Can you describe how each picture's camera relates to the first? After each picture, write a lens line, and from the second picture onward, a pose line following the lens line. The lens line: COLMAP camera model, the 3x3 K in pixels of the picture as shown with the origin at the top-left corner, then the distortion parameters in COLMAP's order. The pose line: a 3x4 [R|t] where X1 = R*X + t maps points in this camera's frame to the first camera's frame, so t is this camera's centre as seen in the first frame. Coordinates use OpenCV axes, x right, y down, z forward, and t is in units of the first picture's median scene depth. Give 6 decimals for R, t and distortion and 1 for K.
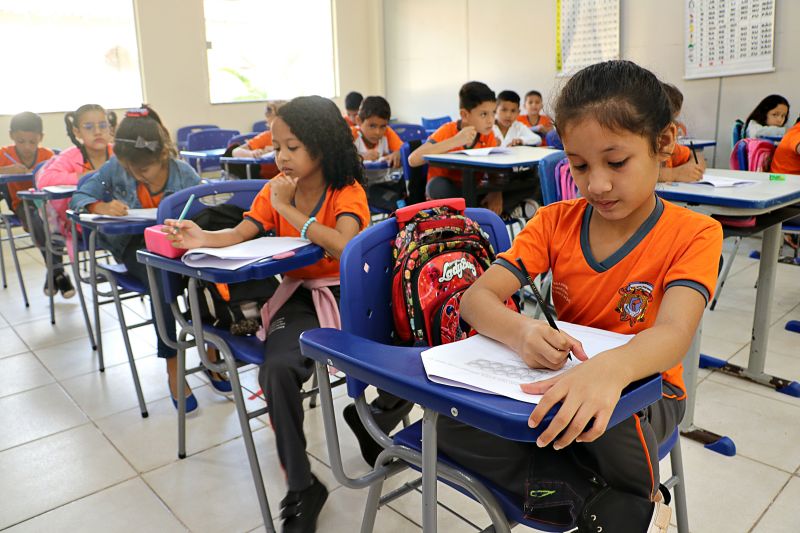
lens RADIAL K [[647.8, 0, 401.6], [0, 647.8, 264.2], [0, 0, 1]] dist [-0.185383, 0.165341]
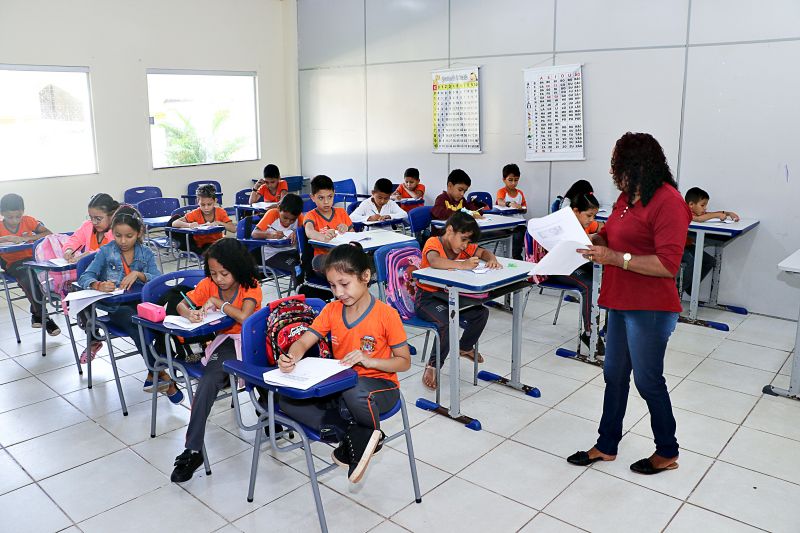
lens RADIAL K [[647.8, 0, 401.6], [0, 647.8, 264.2], [0, 0, 1]] dist [-0.185383, 0.165341]
pose [[0.994393, -0.002052, 0.105723, 0.107765], [0.005791, 0.999368, -0.035076, -0.071994], [-0.105584, 0.035492, 0.993777, -0.608202]]
